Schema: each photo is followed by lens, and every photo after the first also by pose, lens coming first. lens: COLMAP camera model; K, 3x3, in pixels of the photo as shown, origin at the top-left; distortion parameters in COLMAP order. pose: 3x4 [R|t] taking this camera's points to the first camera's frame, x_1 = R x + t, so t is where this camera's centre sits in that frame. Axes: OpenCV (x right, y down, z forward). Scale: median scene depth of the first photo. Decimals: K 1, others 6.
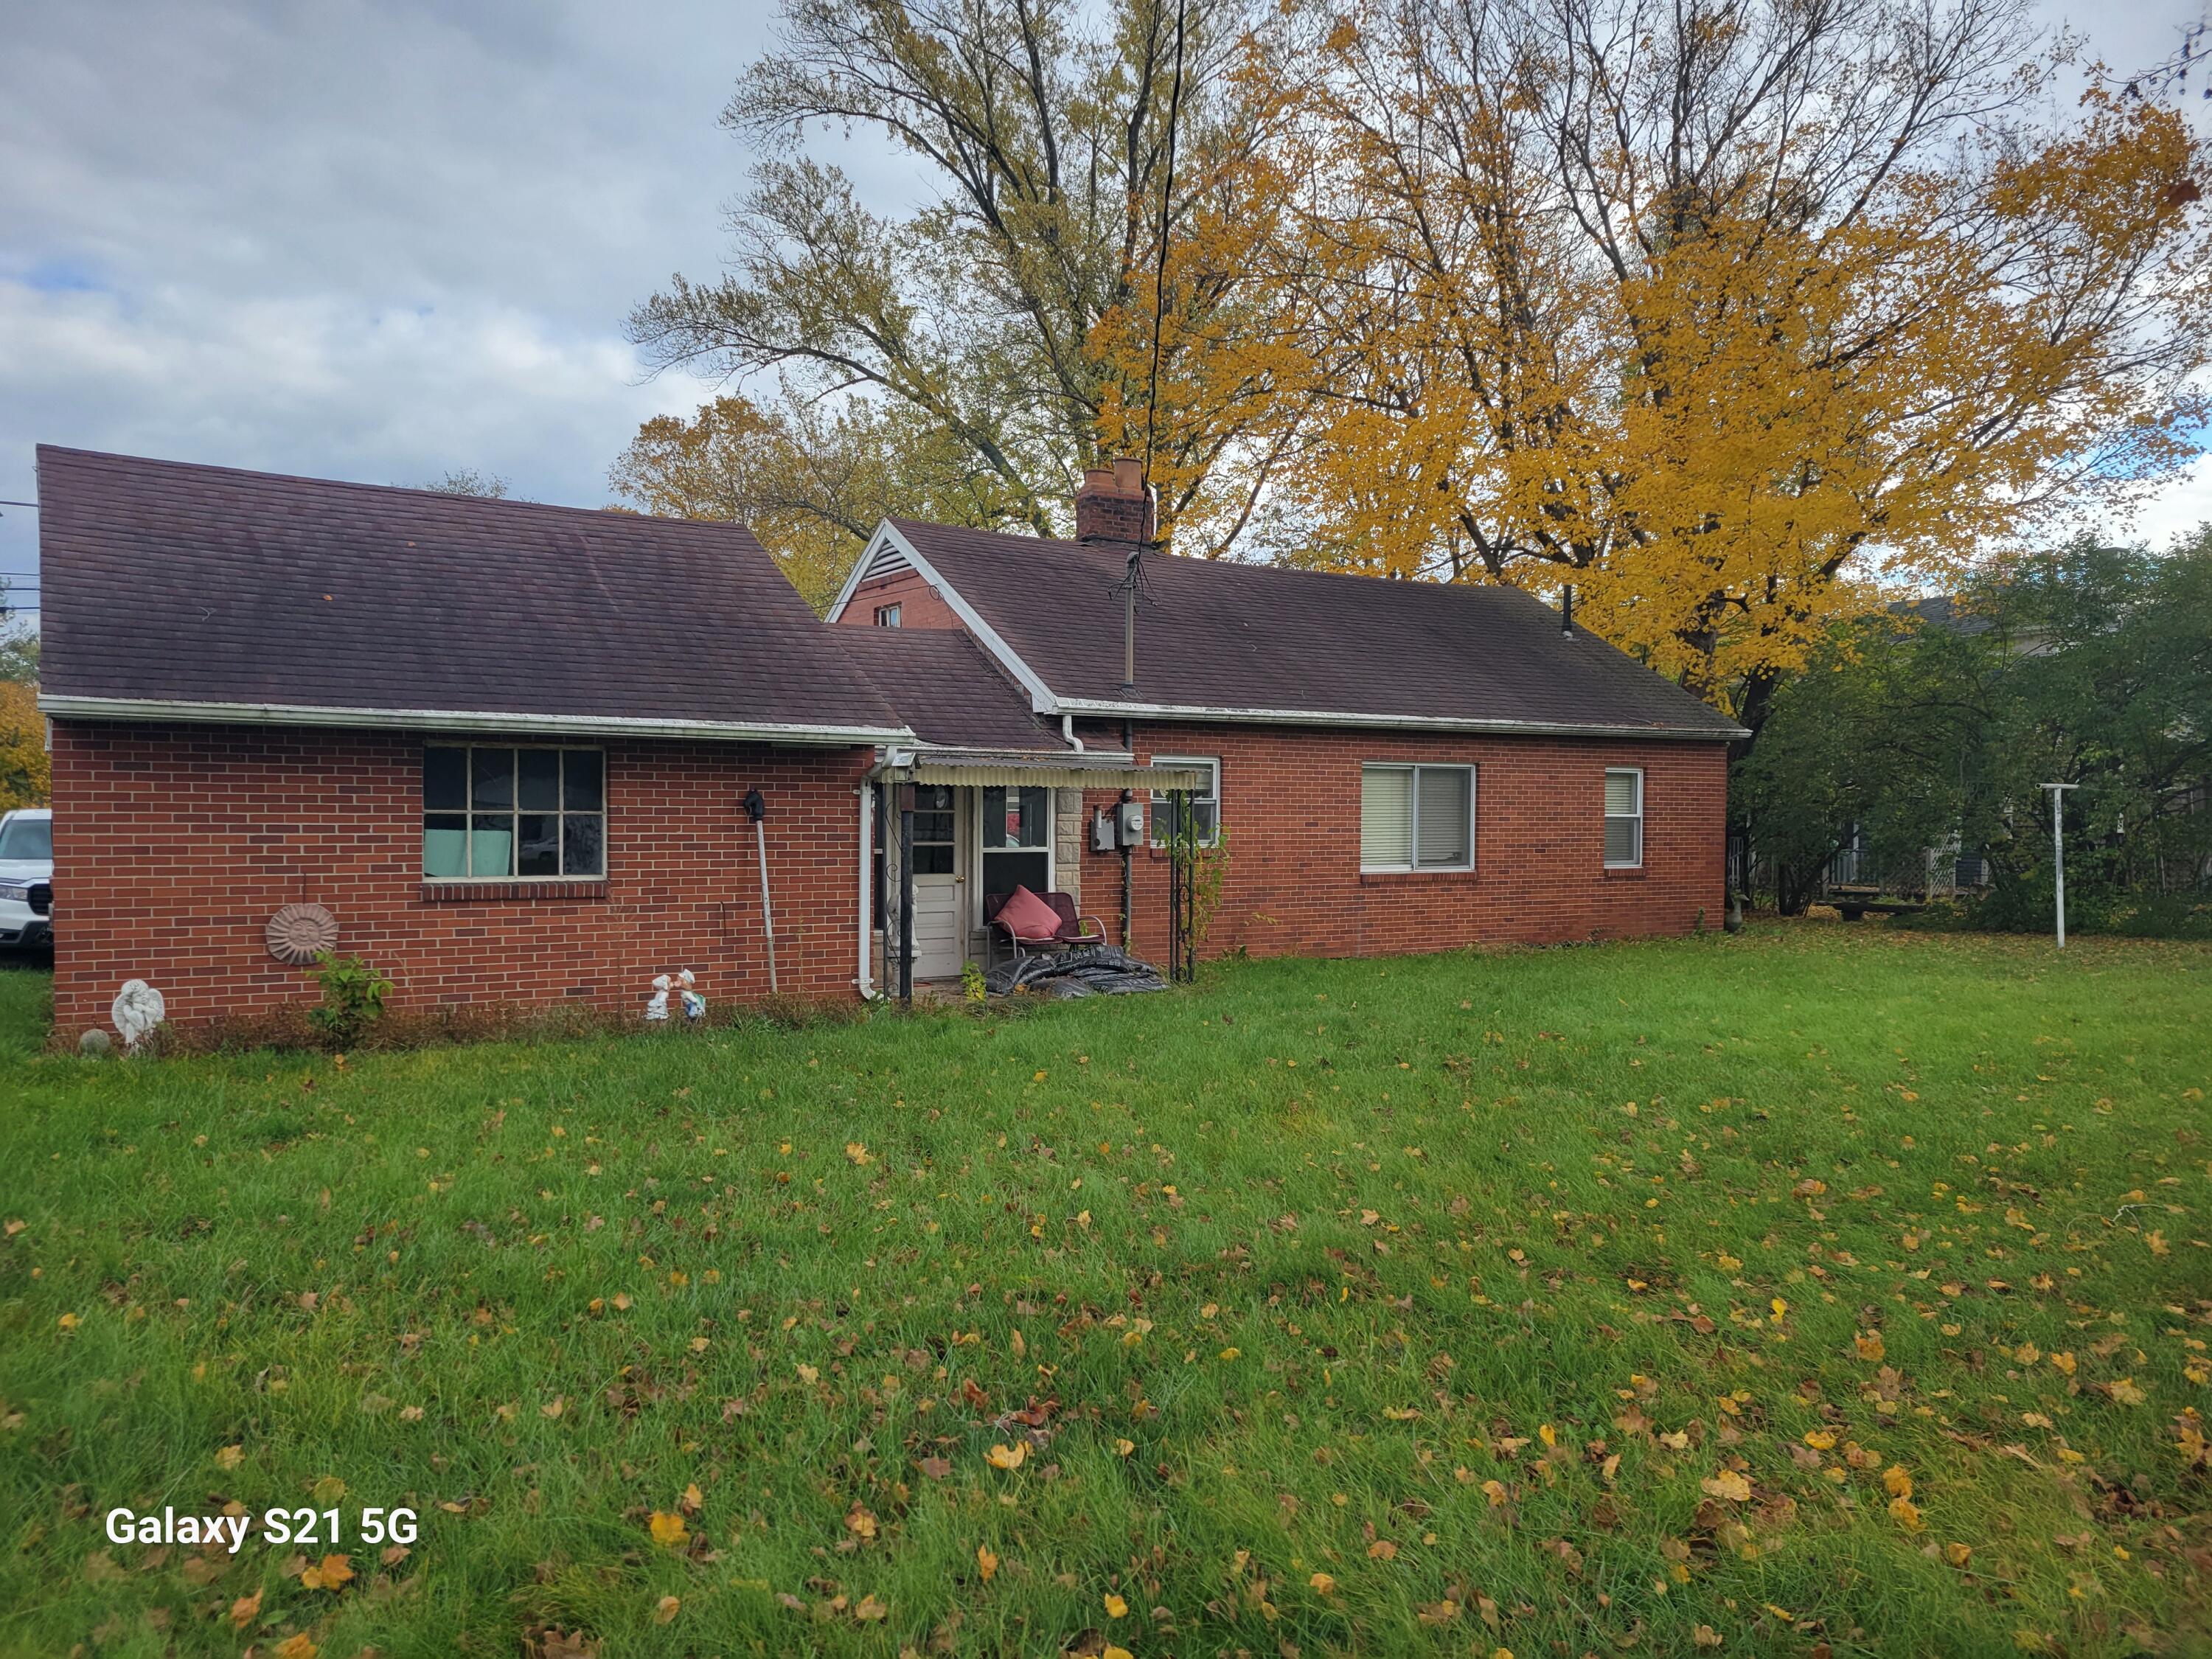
lens RADIAL K [[1648.5, 0, 1106.0], [0, 1648.5, 829.5], [0, 0, 1]] dist [0.043981, -0.001424]
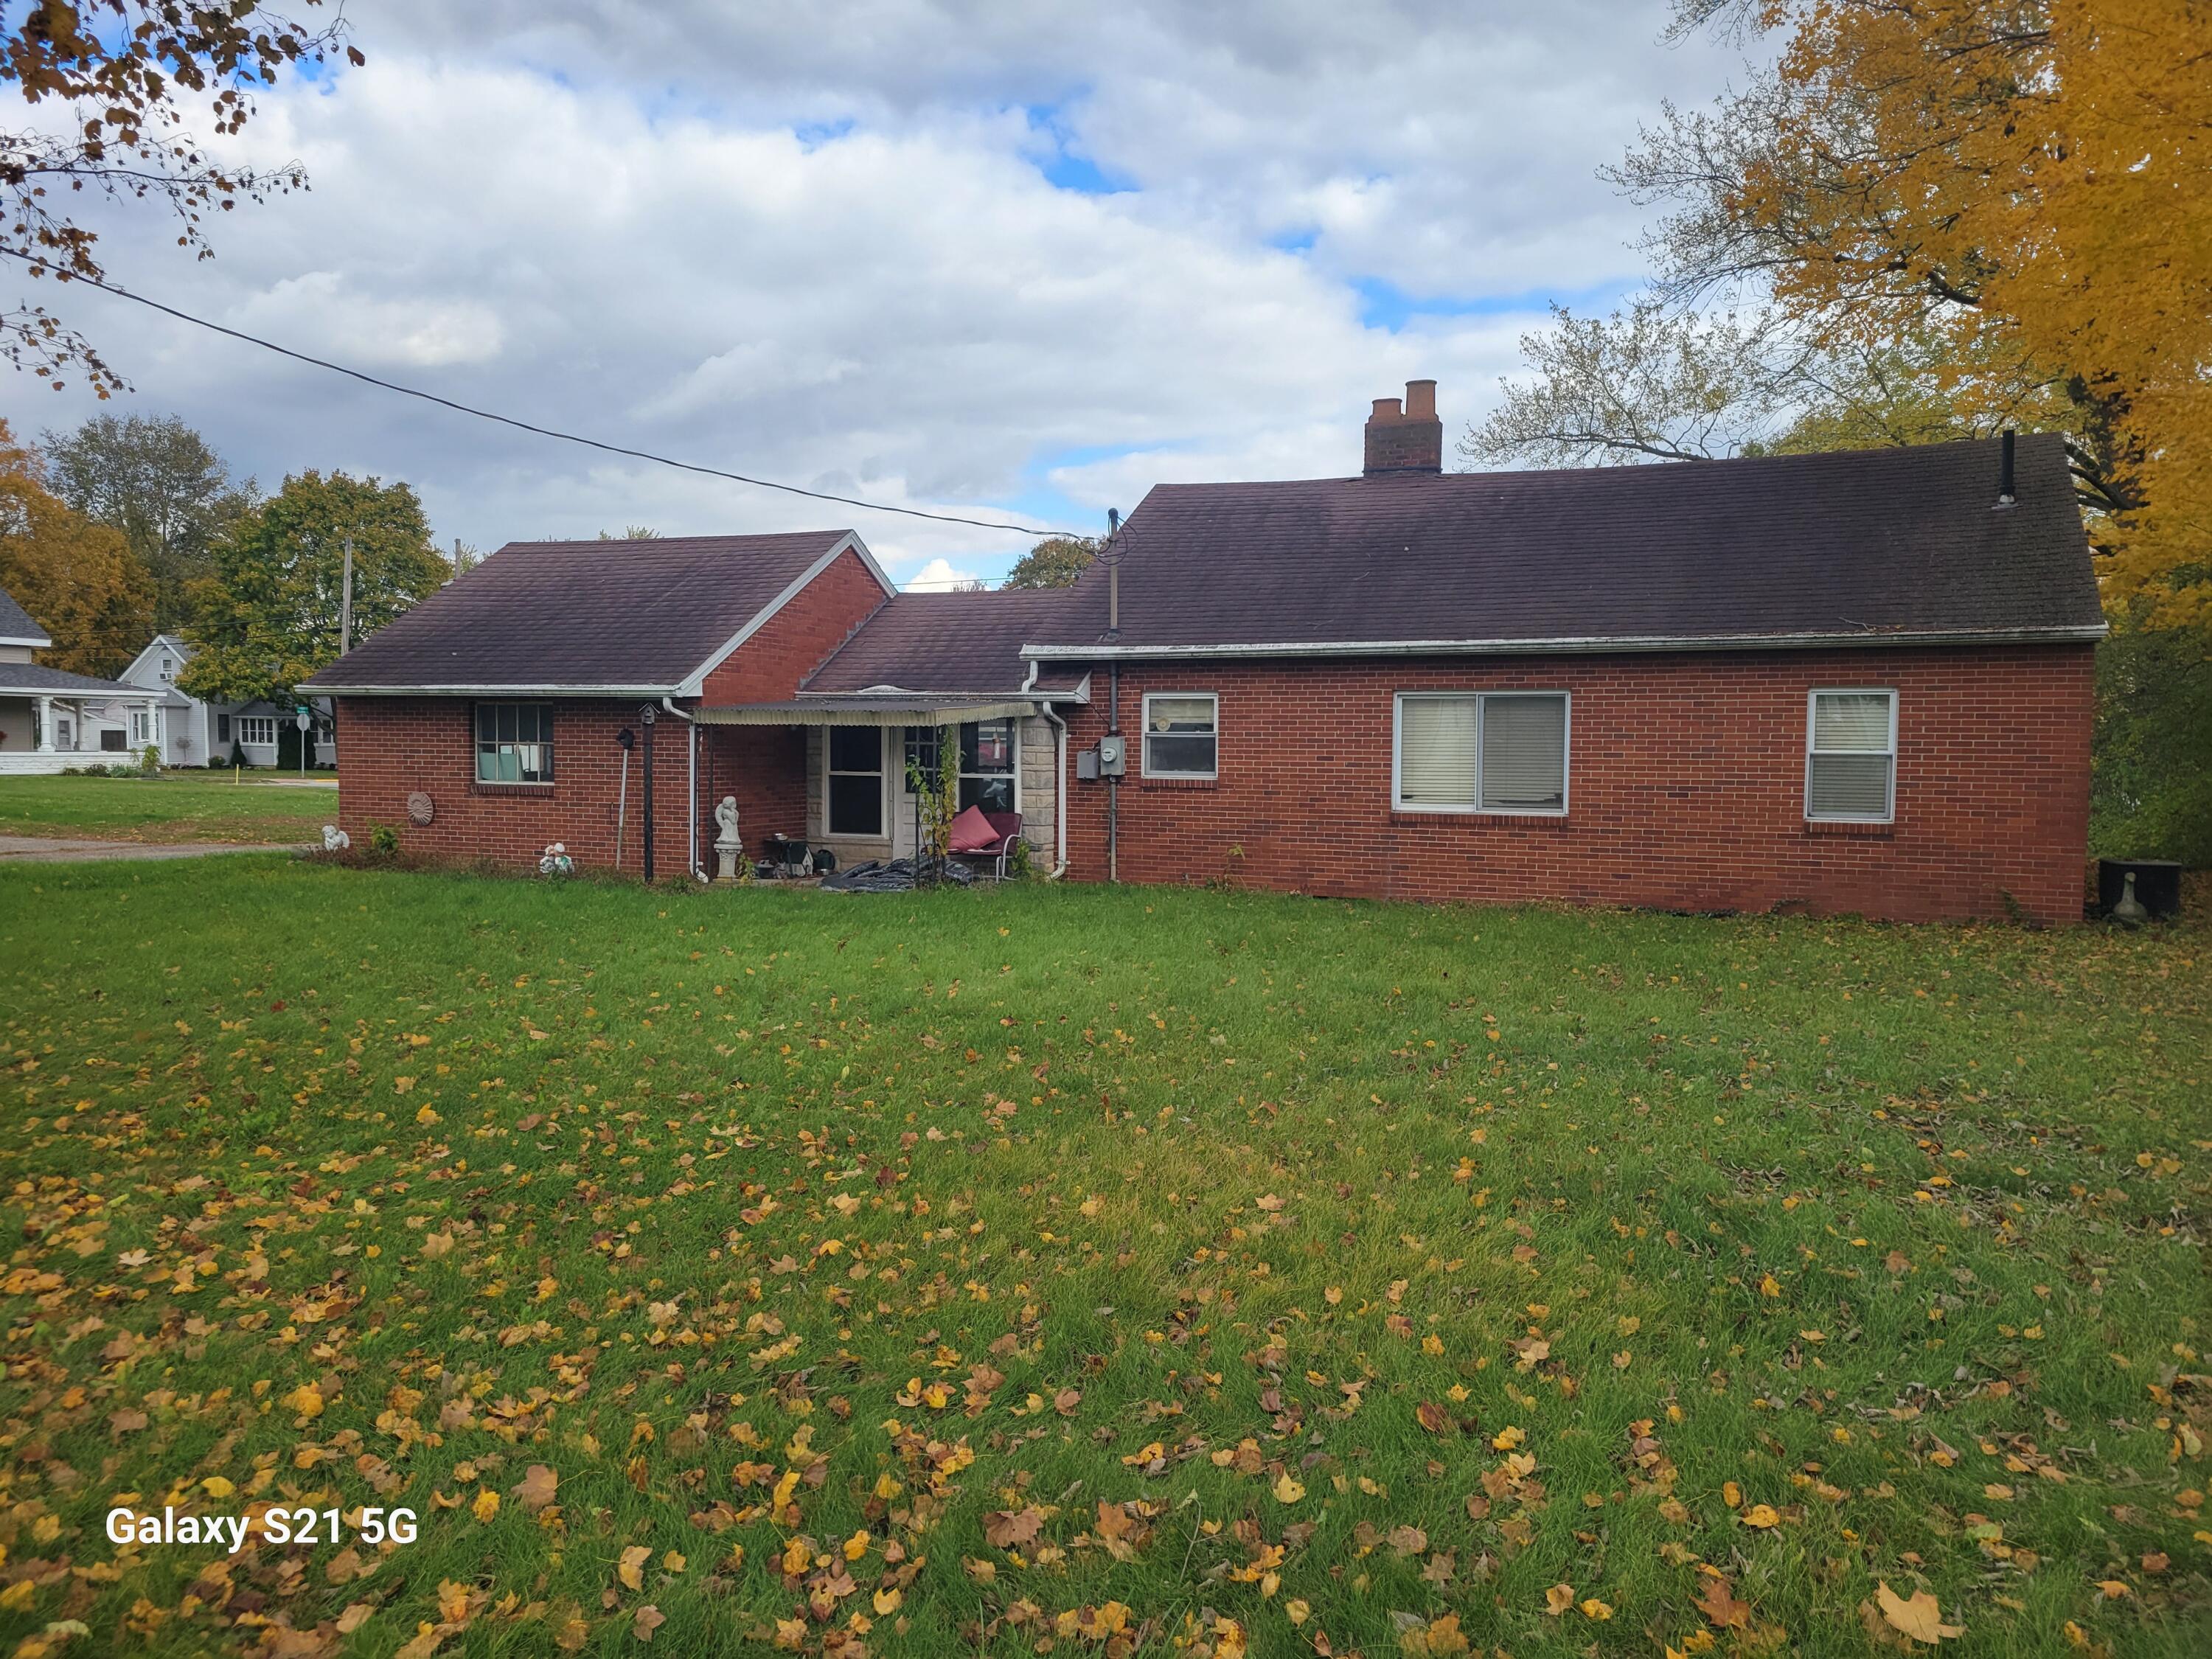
lens RADIAL K [[1648.5, 0, 1106.0], [0, 1648.5, 829.5], [0, 0, 1]] dist [0.043981, -0.001424]
pose [[0.563699, 0.044195, -0.824797, 0.832476], [-0.012130, 0.998903, 0.045234, -0.003679], [0.825891, -0.015493, 0.563617, 0.334656]]
